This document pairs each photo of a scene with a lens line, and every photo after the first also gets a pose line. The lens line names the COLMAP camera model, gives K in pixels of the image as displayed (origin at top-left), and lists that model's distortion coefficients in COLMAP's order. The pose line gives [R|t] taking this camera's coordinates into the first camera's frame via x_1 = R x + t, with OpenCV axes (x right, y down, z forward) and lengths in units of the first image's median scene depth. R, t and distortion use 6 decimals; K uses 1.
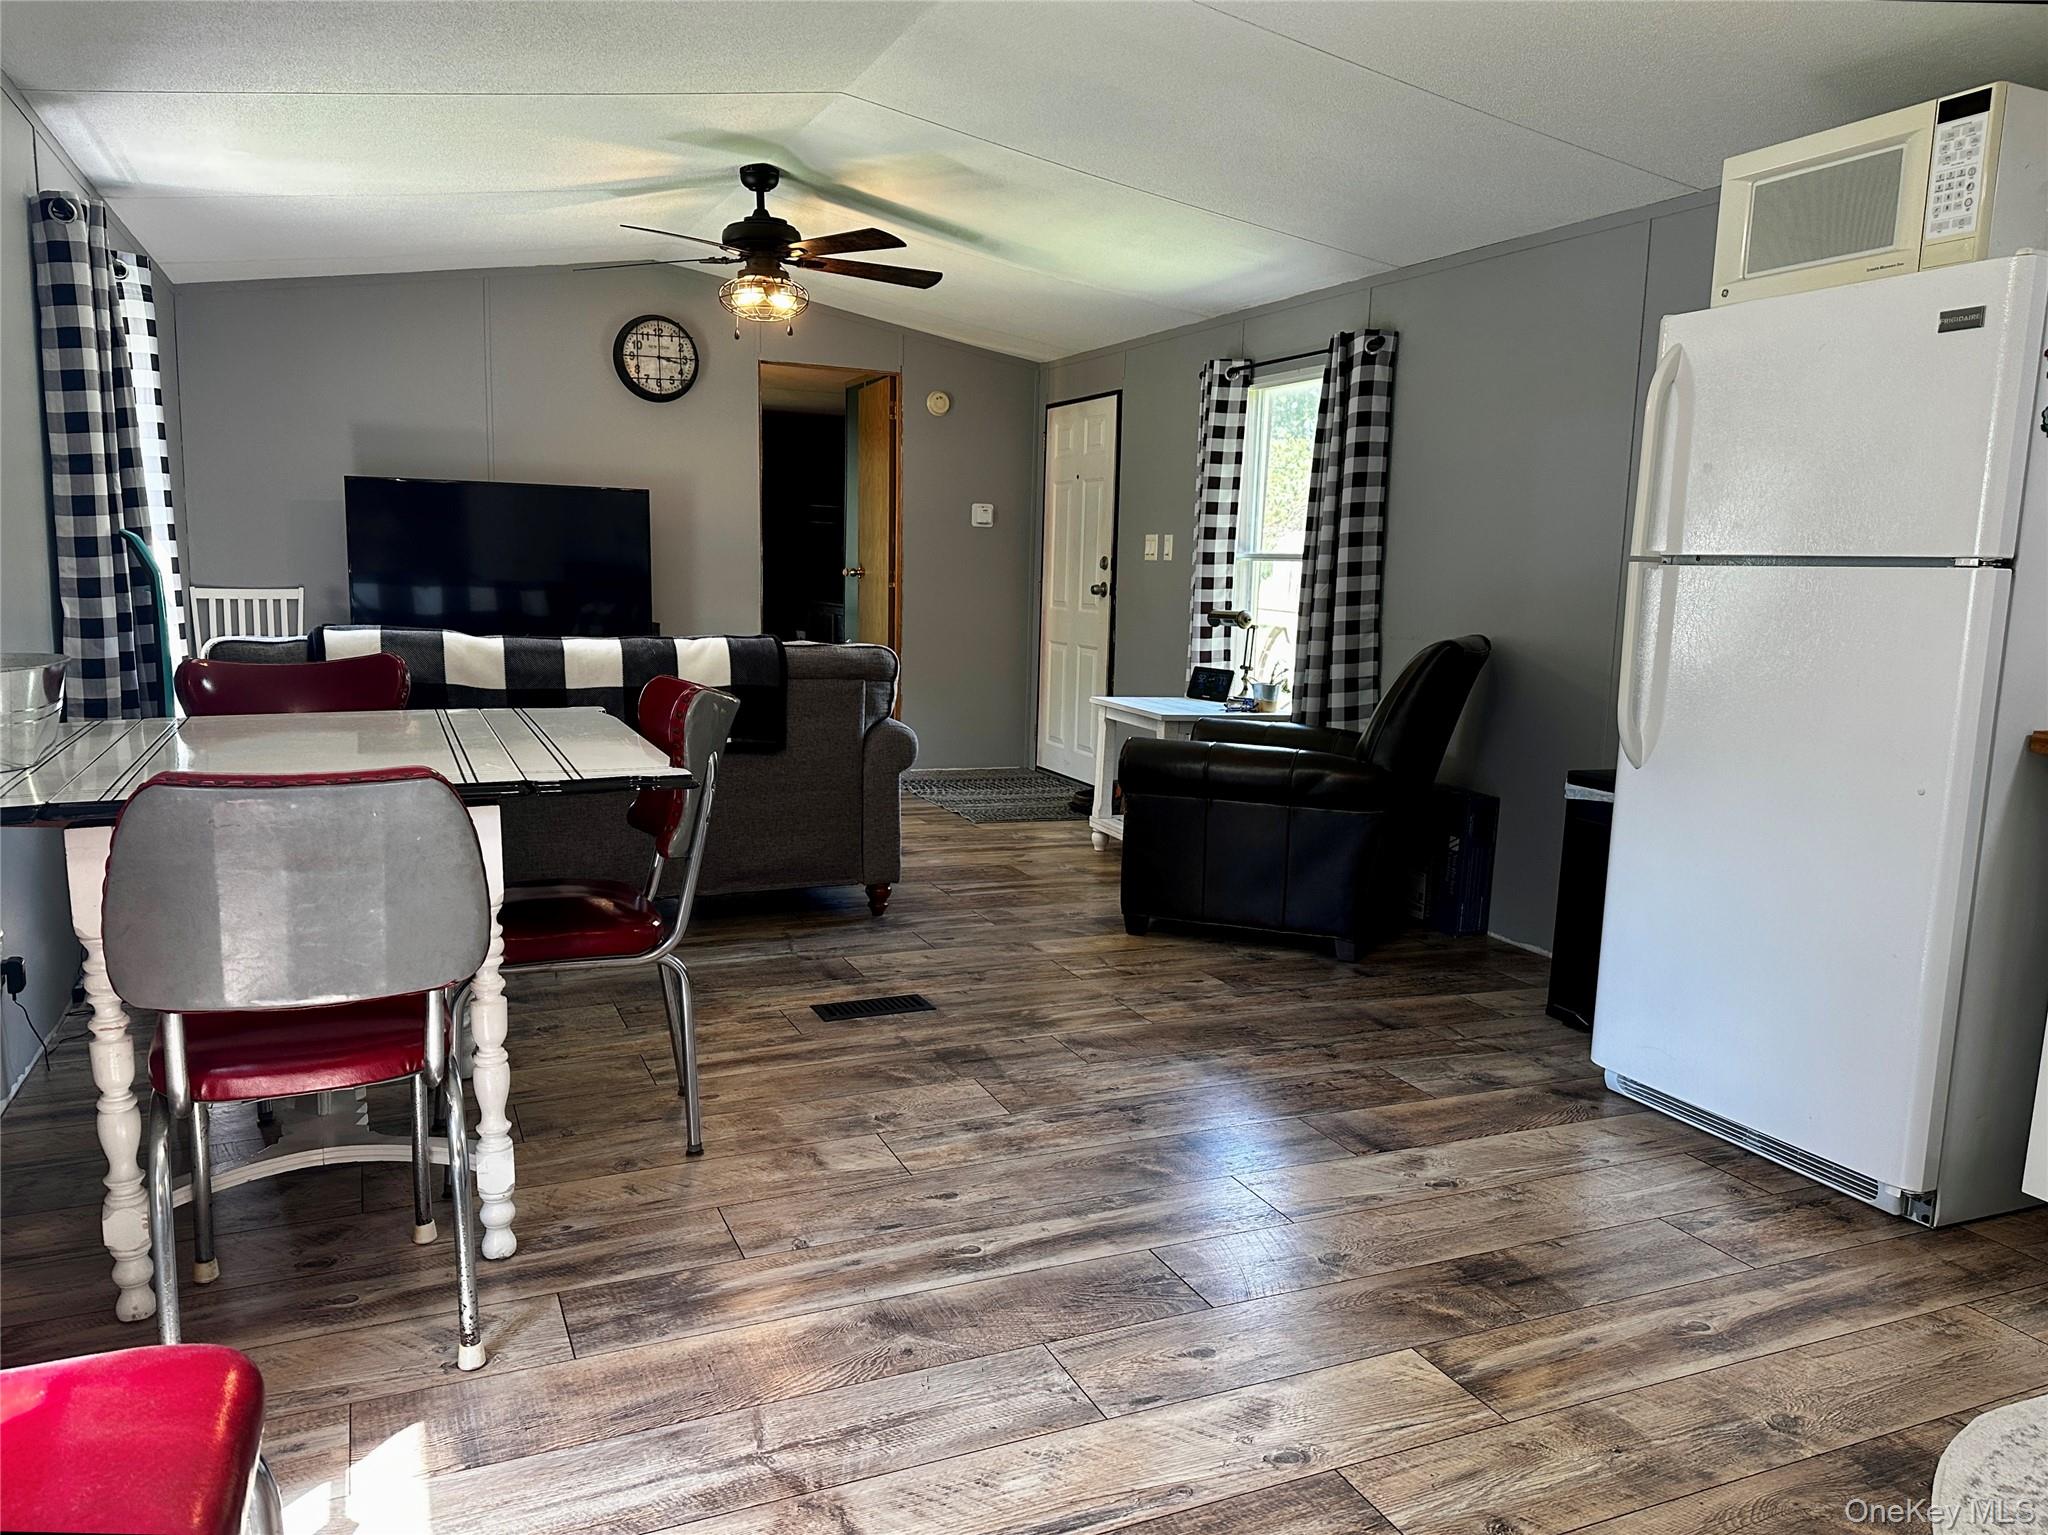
lens RADIAL K [[1432.1, 0, 1024.0], [0, 1432.1, 767.5], [0, 0, 1]] dist [0.135382, -0.154670]
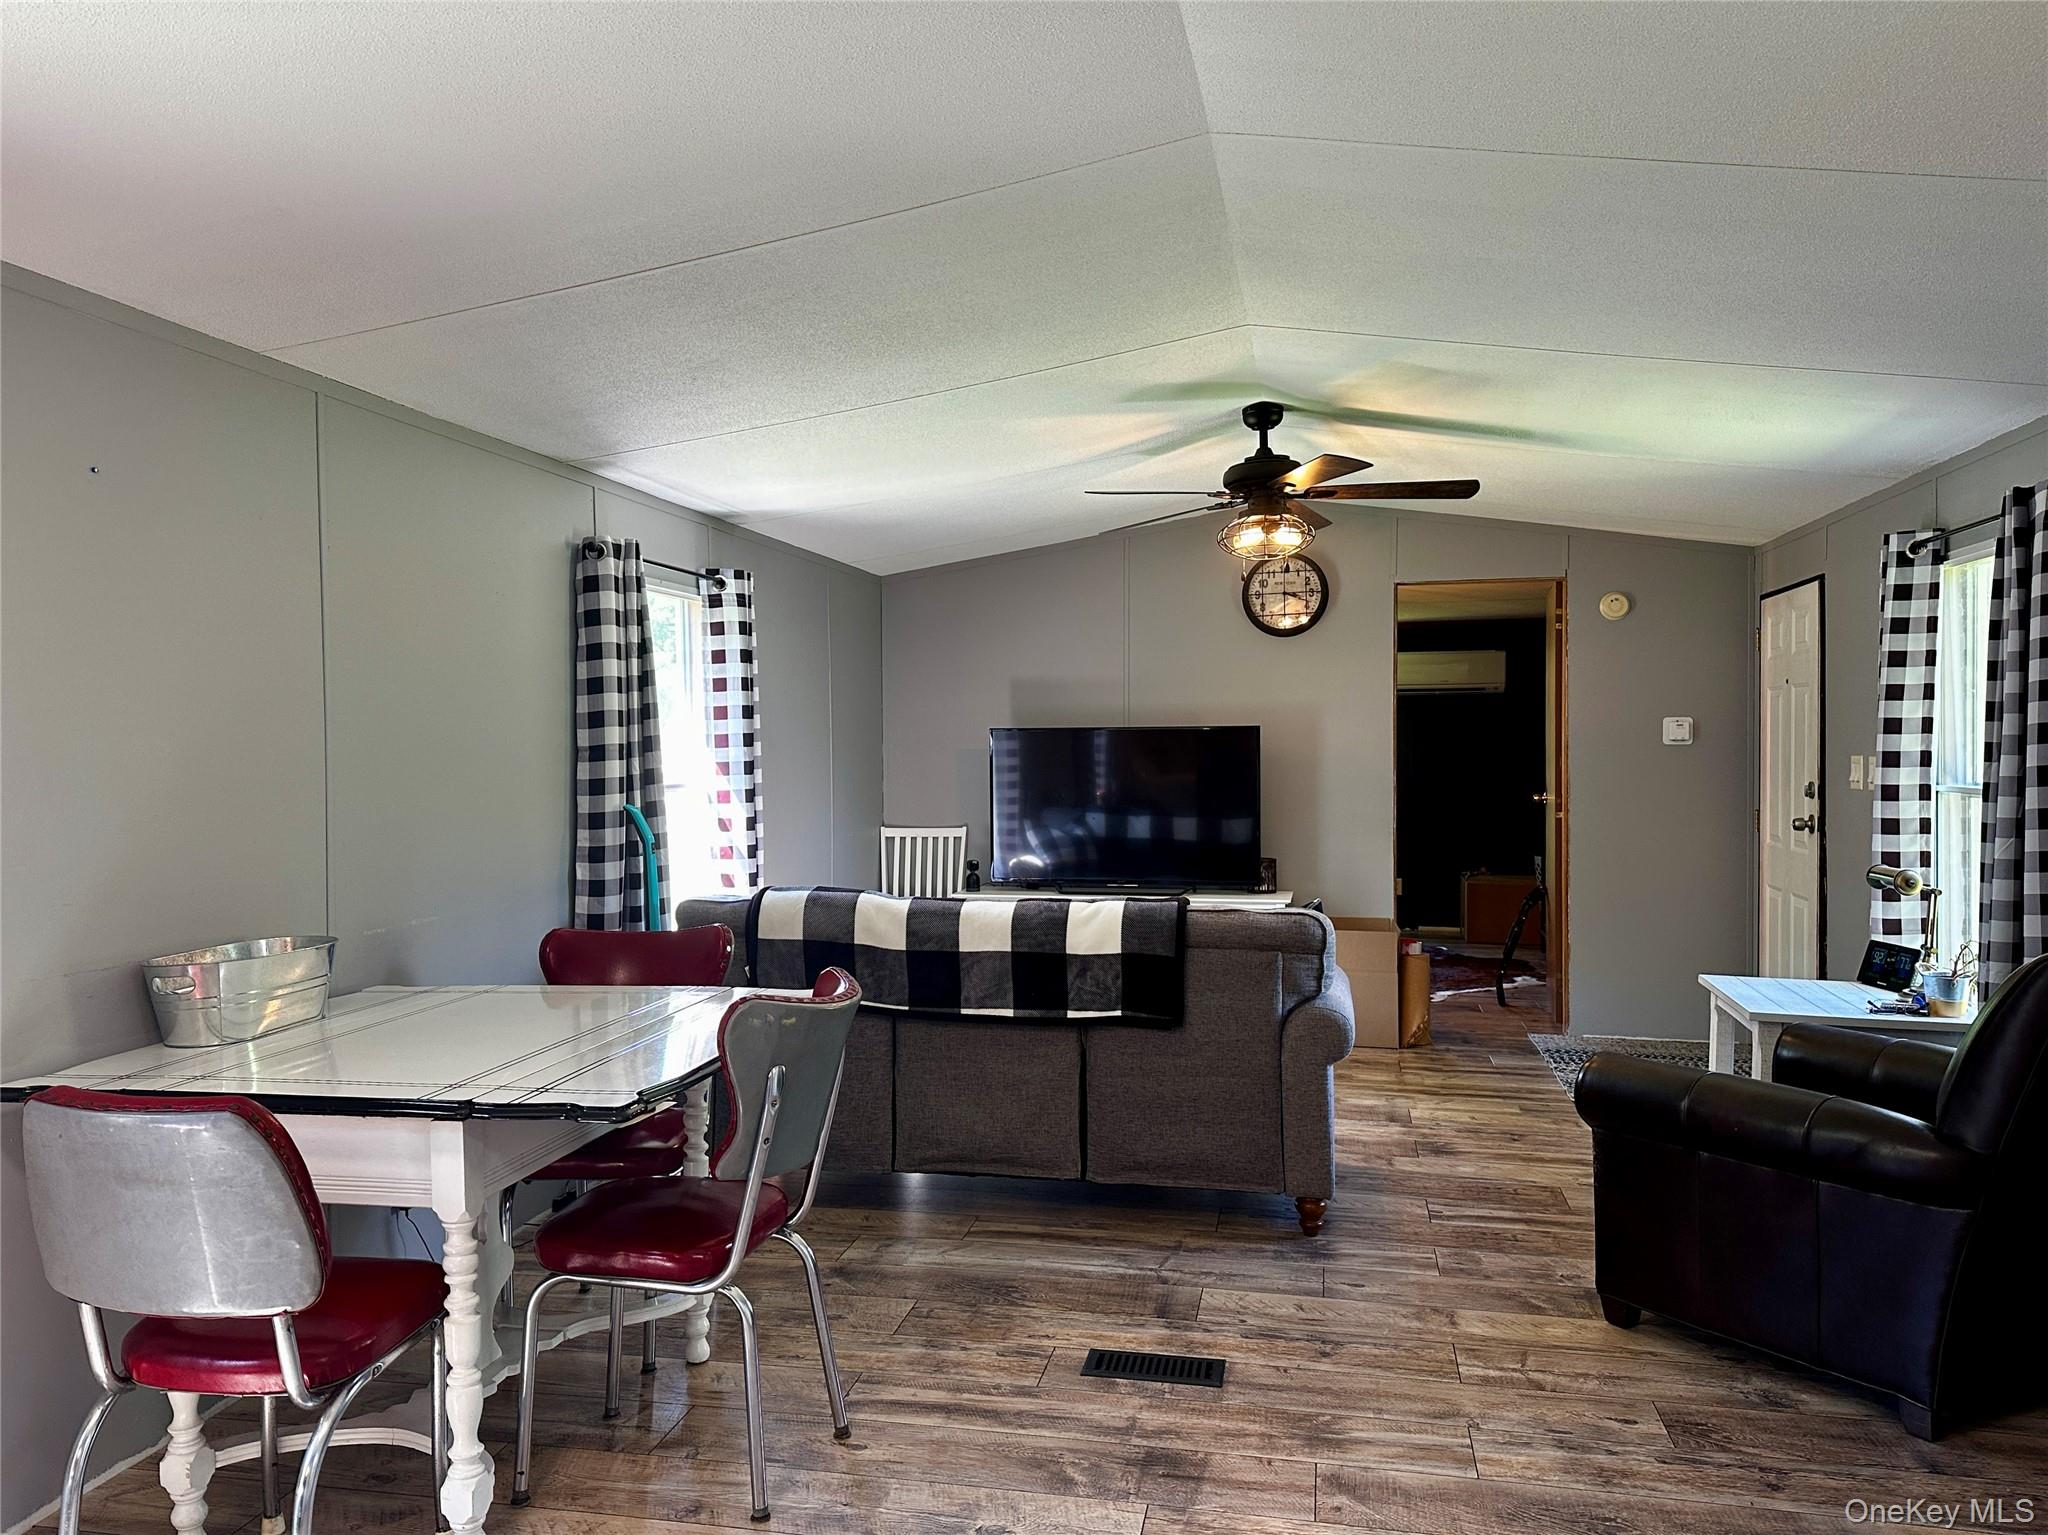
lens RADIAL K [[1456.5, 0, 1023.7], [0, 1456.5, 751.5], [0, 0, 1]] dist [0.077637, -0.097339]
pose [[0.817426, -0.025628, -0.575463, 0.277116], [-0.059143, 0.989996, -0.128099, -0.059806], [0.572989, 0.138746, 0.807733, 0.185305]]
